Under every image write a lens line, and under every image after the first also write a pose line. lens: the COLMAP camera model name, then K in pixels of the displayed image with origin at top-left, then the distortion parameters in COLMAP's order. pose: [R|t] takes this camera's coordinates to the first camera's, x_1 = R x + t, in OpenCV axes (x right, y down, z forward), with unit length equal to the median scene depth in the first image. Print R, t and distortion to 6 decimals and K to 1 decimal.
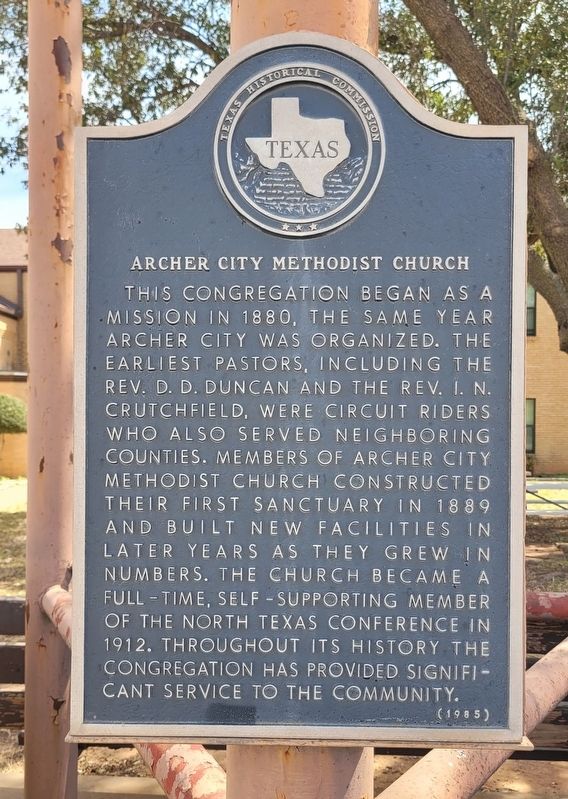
lens RADIAL K [[628.1, 0, 282.7], [0, 628.1, 398.6], [0, 0, 1]] dist [0.002127, 0.000805]
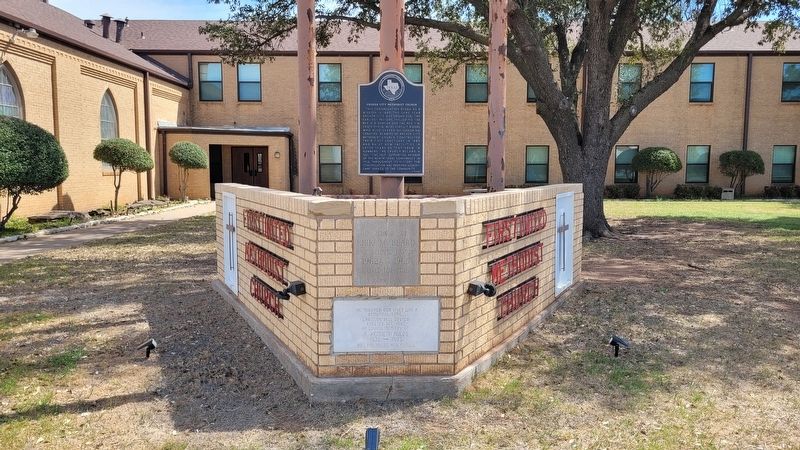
lens RADIAL K [[628.2, 0, 400.4], [0, 628.2, 224.2], [0, 0, 1]] dist [0.003912, 0.001100]
pose [[0.998775, -0.006626, 0.049032, -0.219055], [0.001438, 0.994461, 0.105099, 0.352428], [-0.049457, -0.104900, 0.993252, -5.840069]]
